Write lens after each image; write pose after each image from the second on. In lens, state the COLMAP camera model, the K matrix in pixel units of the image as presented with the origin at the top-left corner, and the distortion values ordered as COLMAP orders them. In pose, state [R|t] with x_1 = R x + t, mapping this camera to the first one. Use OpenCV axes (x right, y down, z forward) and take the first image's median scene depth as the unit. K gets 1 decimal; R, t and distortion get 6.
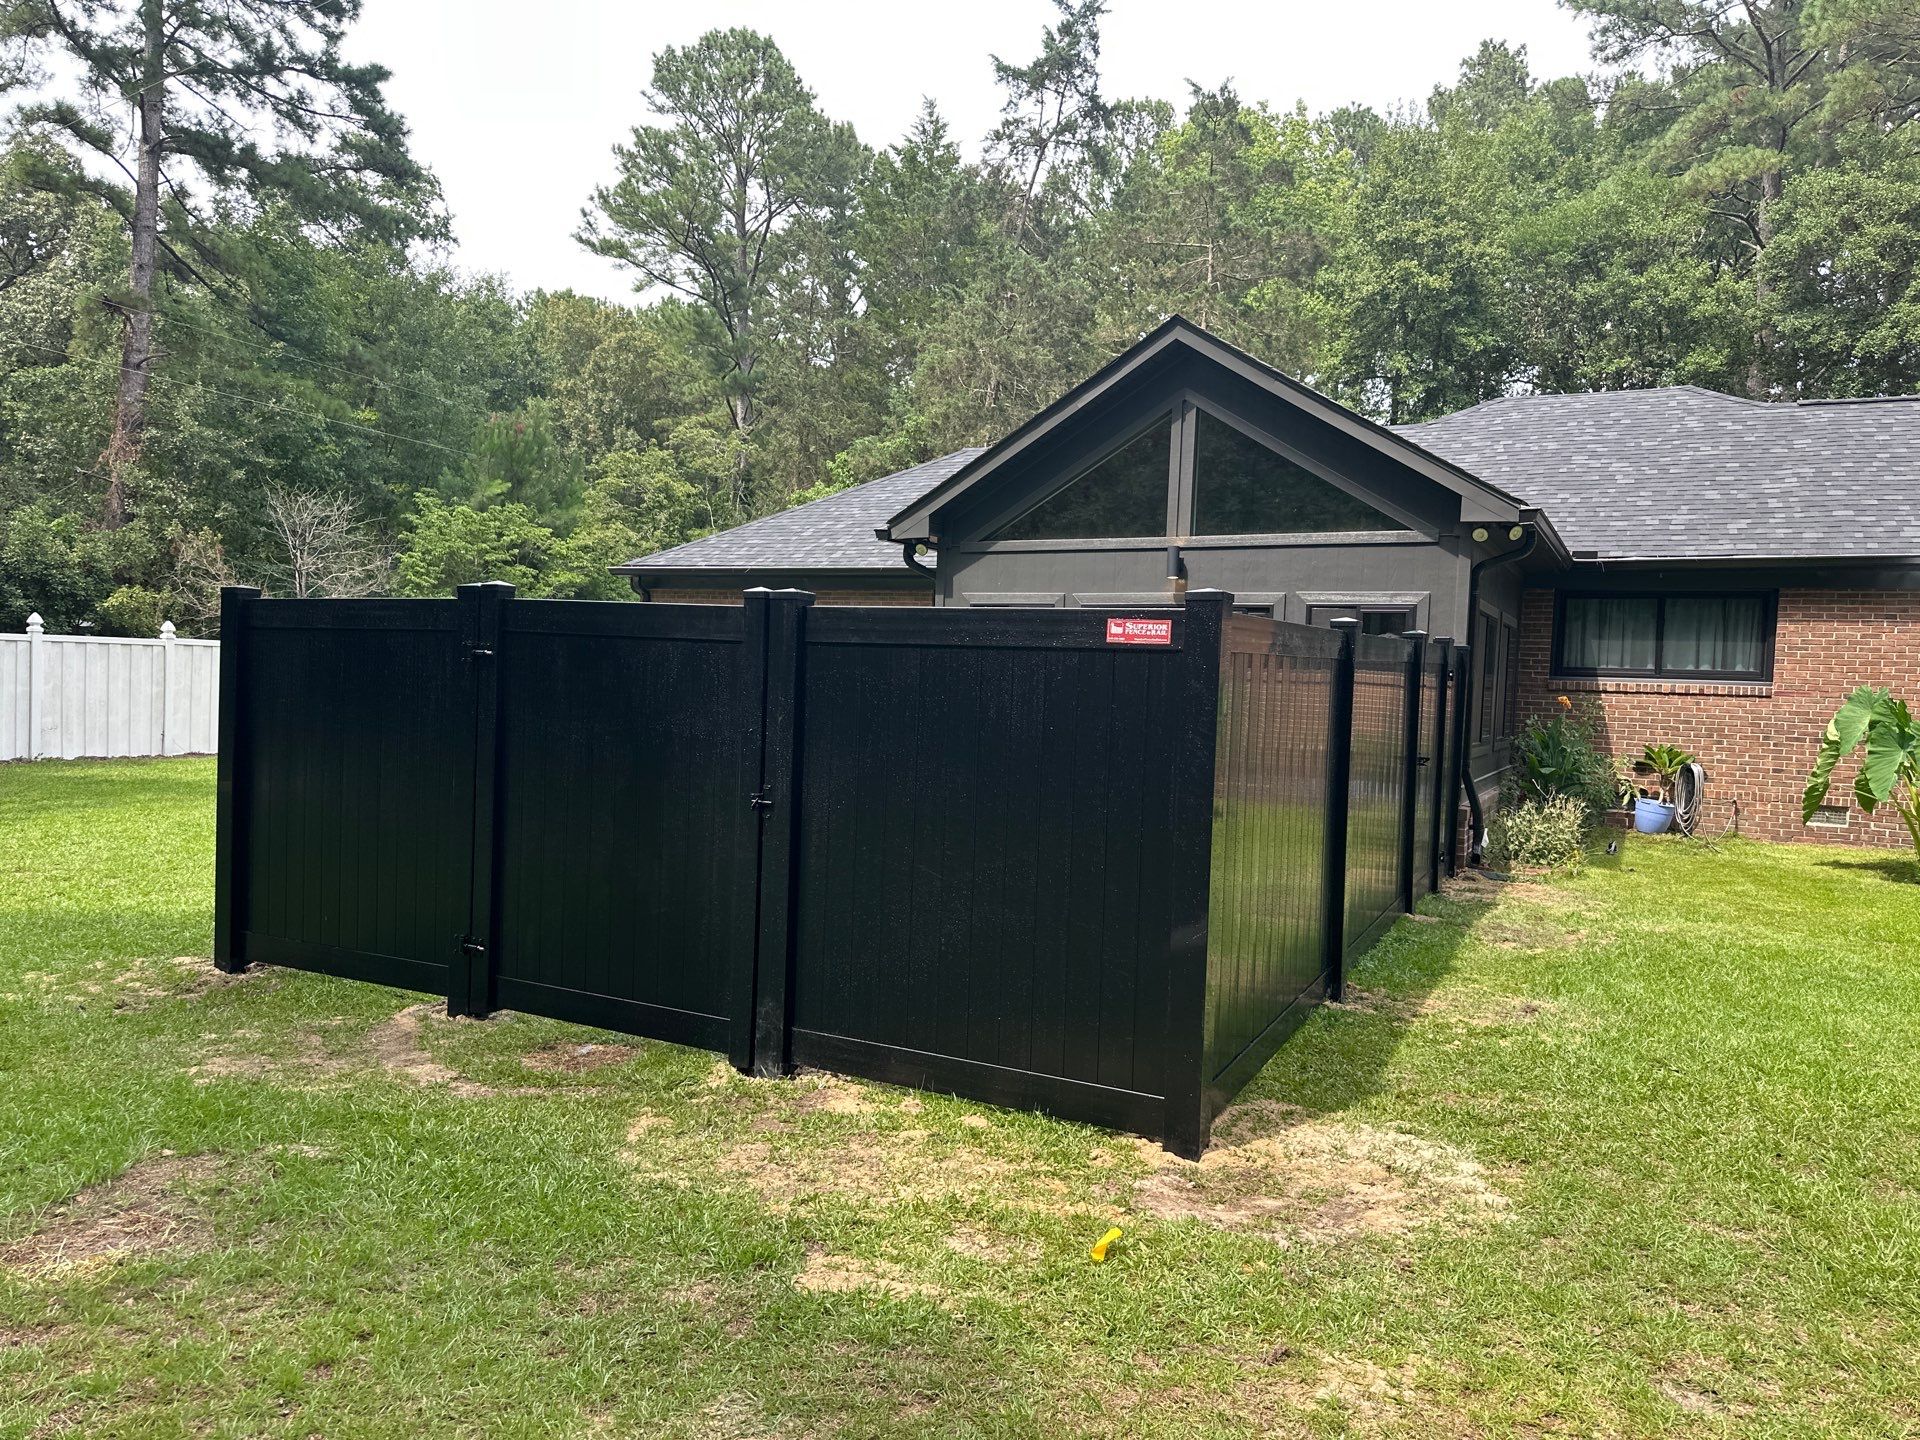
lens RADIAL K [[1349.1, 0, 960.0], [0, 1349.1, 720.0], [0, 0, 1]] dist [-0.002174, -0.001016]
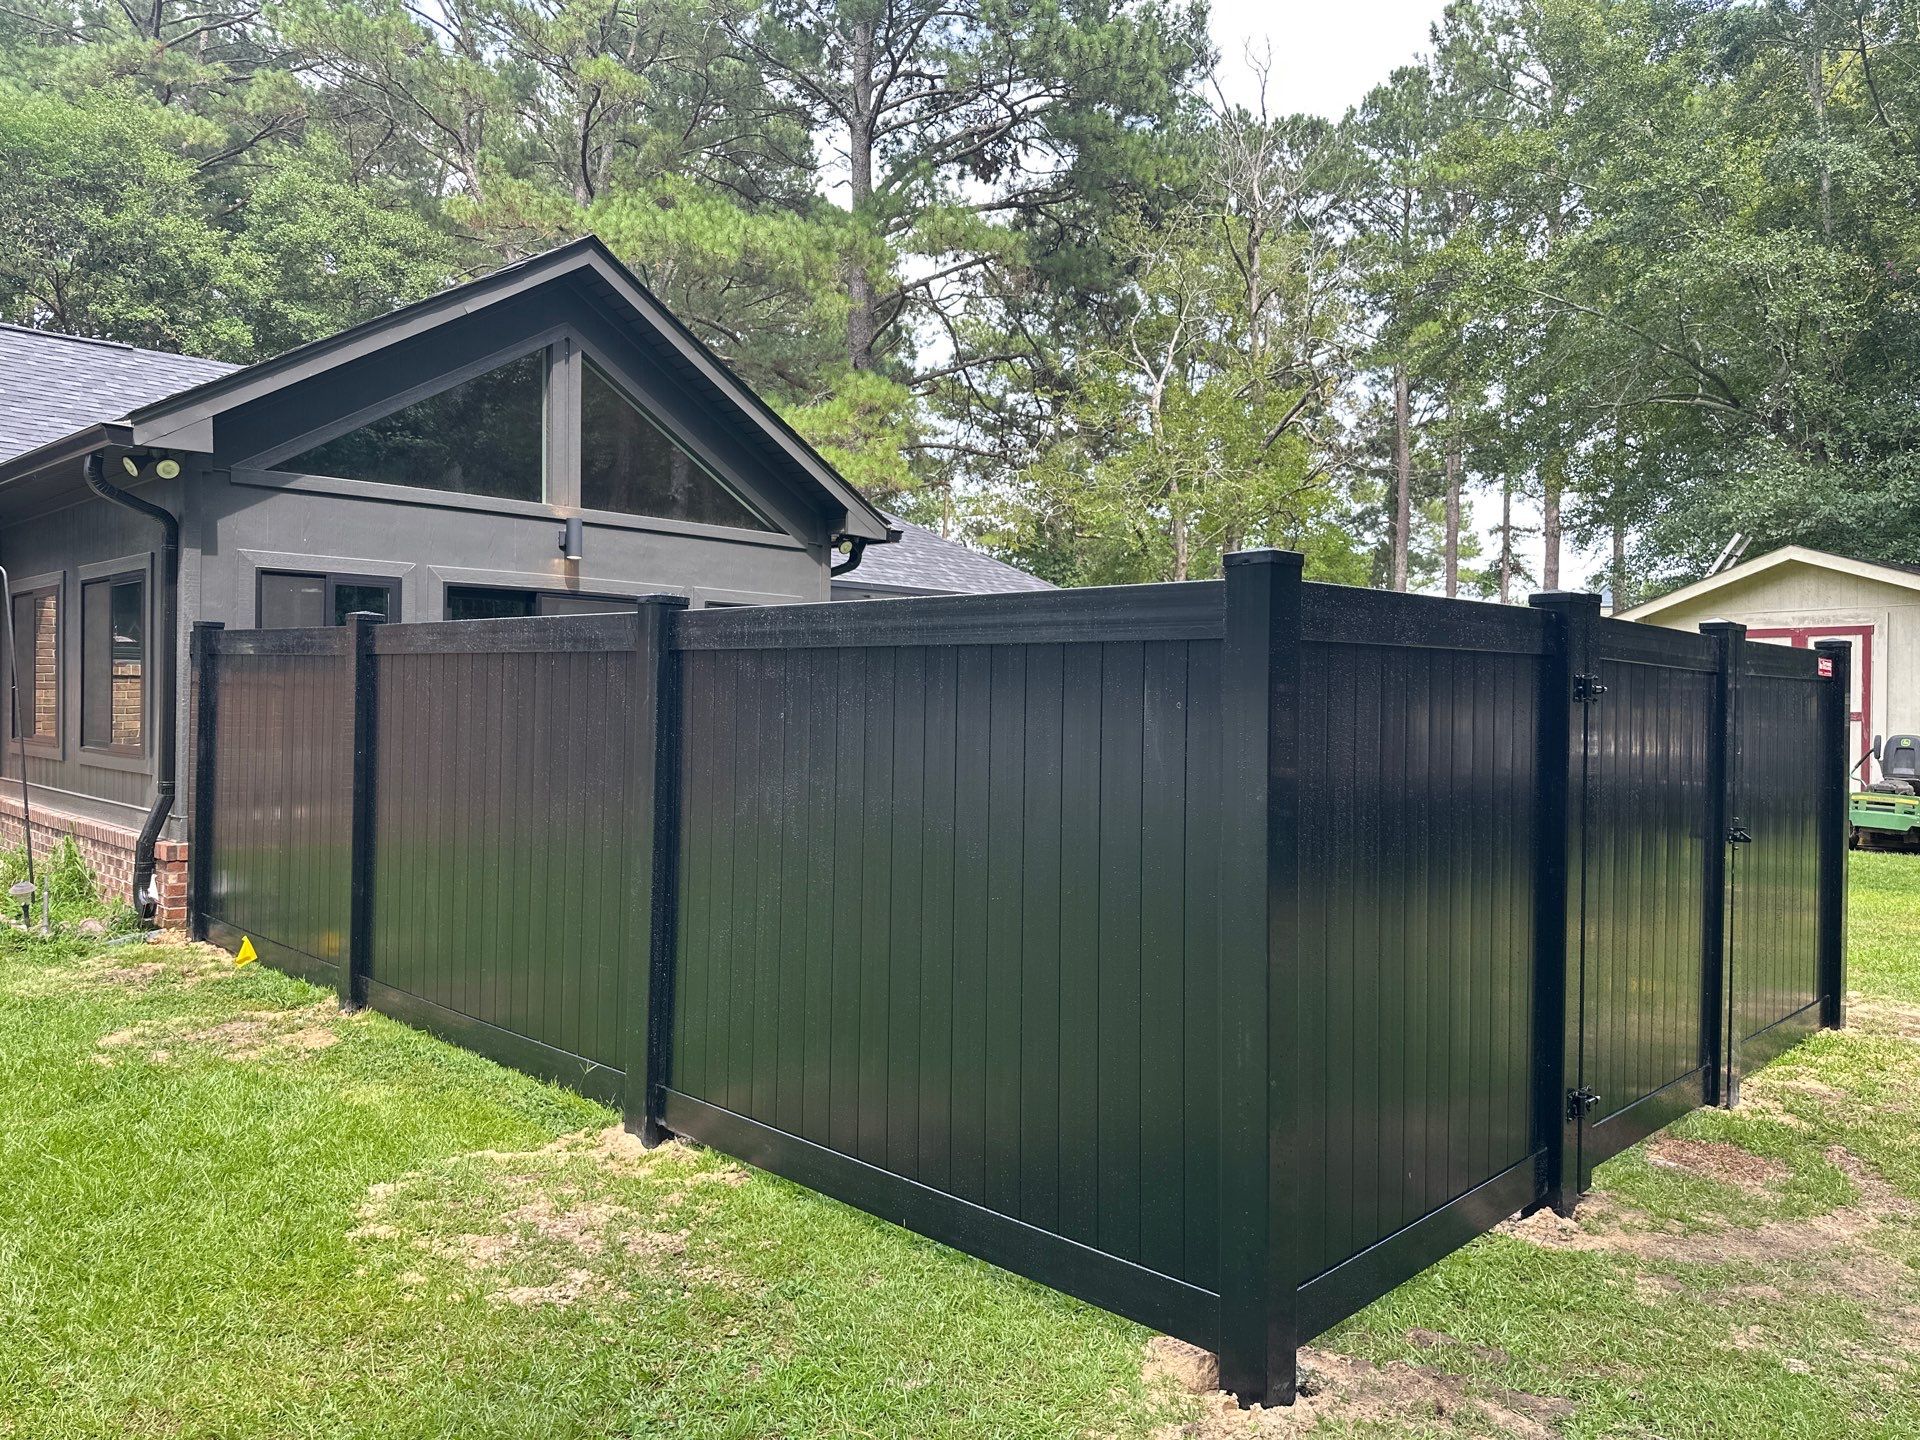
lens RADIAL K [[1349.1, 0, 960.0], [0, 1349.1, 720.0], [0, 0, 1]] dist [-0.002174, -0.001016]
pose [[0.267362, -0.043698, 0.962605, -0.558344], [0.026485, 0.998927, 0.037990, -0.033351], [-0.963232, 0.015337, 0.268233, 0.562089]]
